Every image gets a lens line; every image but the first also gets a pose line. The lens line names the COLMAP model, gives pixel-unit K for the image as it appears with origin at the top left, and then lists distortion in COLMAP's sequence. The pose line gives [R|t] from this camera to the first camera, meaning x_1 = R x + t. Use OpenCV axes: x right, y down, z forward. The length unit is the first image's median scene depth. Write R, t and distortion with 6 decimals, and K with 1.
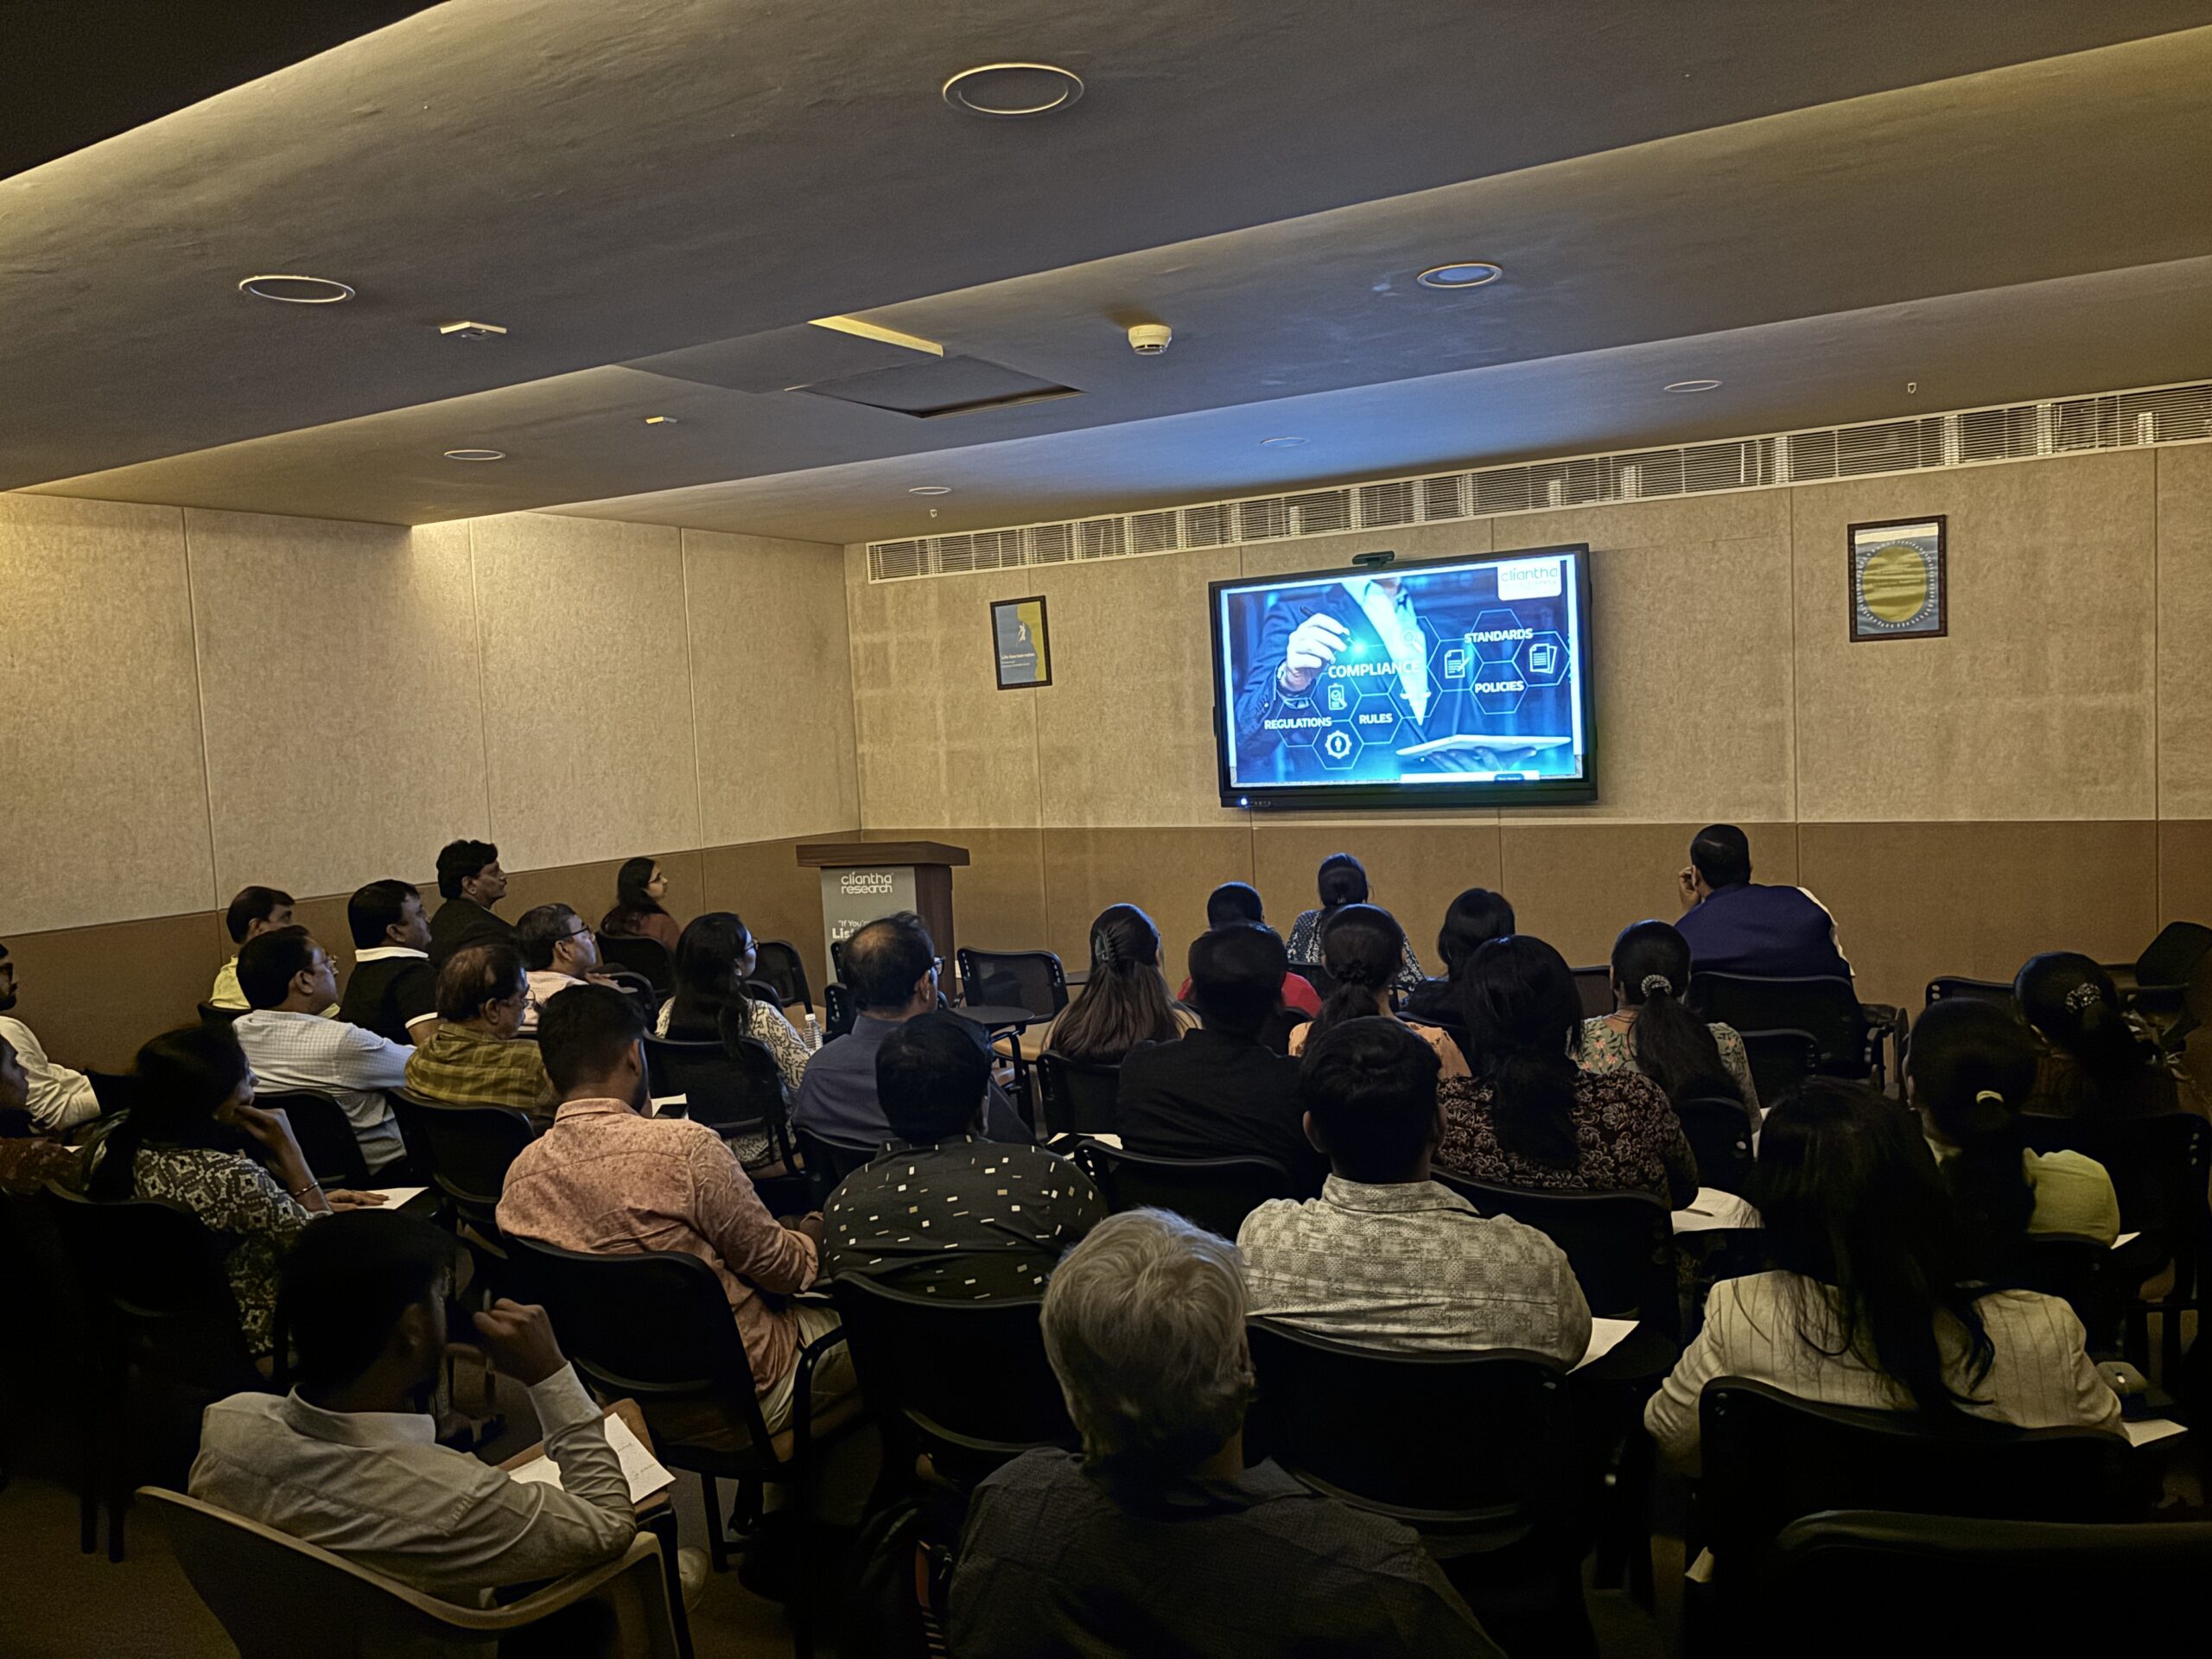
lens RADIAL K [[1658.4, 0, 1084.5], [0, 1658.4, 822.8], [0, 0, 1]] dist [0.039398, -0.019556]
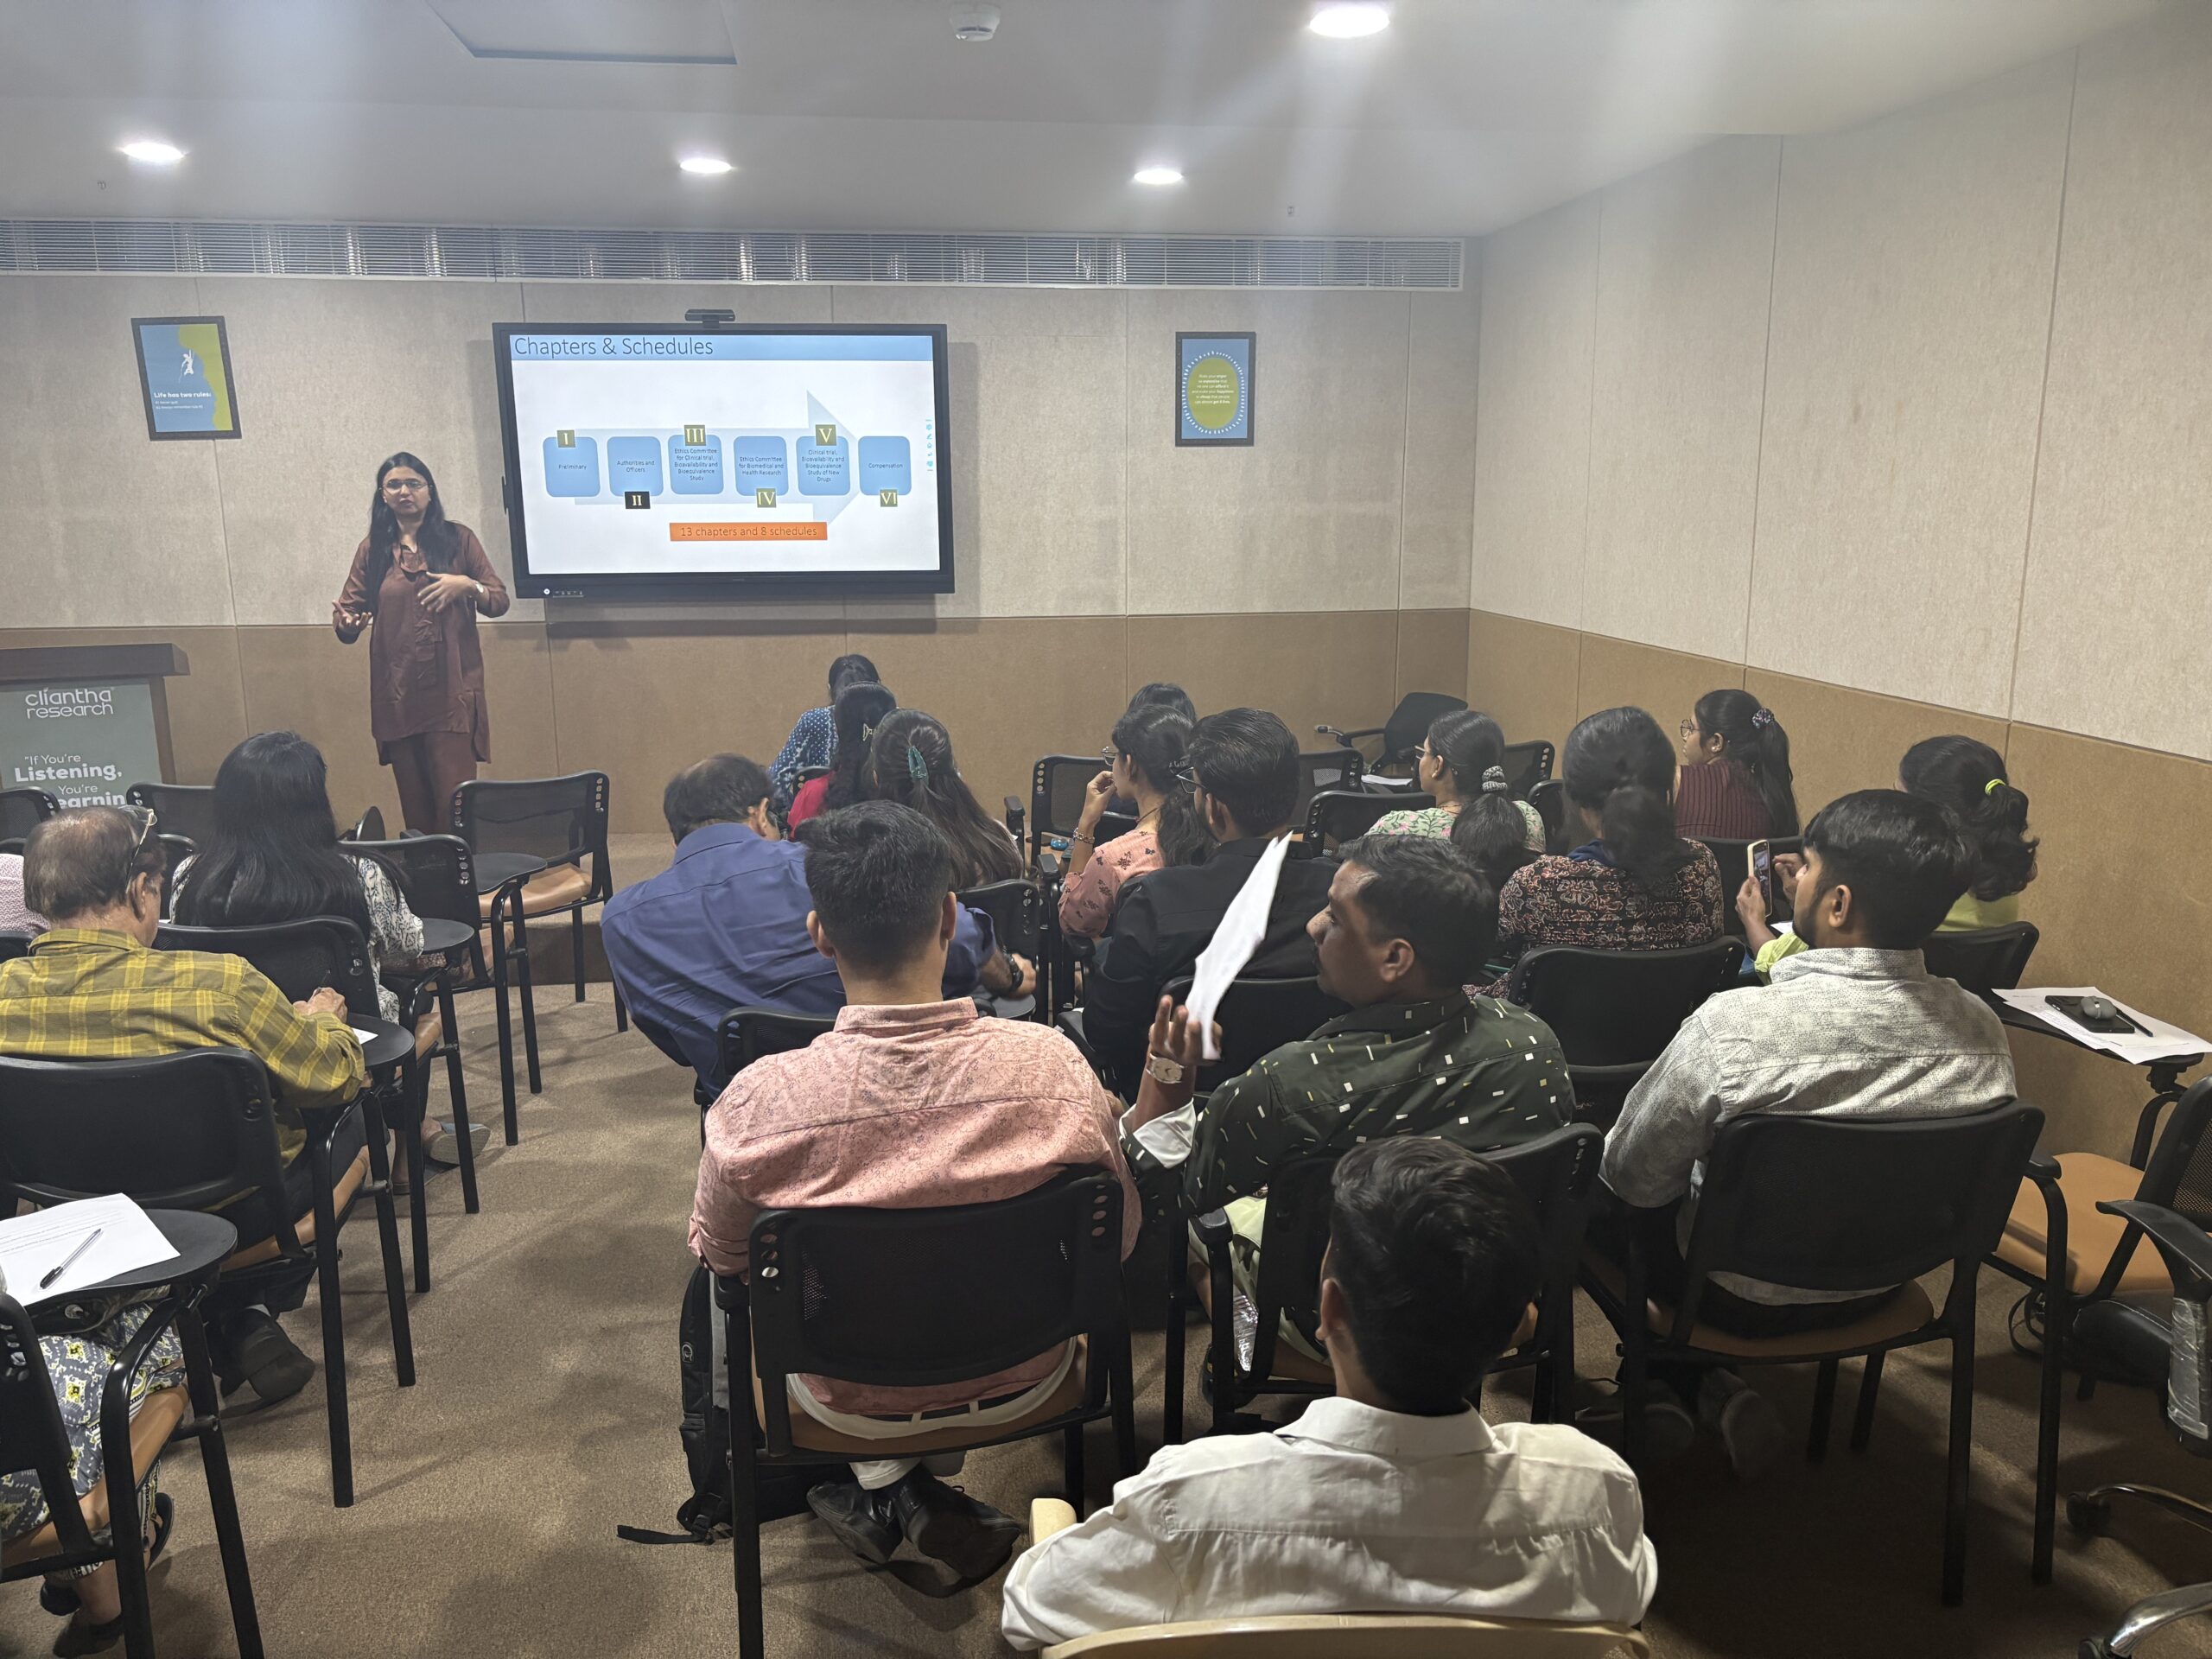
lens RADIAL K [[1658.4, 0, 1111.2], [0, 1658.4, 835.4], [0, 0, 1]] dist [0.039398, -0.019556]
pose [[0.780801, -0.085570, 0.618892, -0.260823], [0.007537, 0.991795, 0.127620, 0.004835], [-0.624734, -0.094981, 0.775039, 0.163657]]
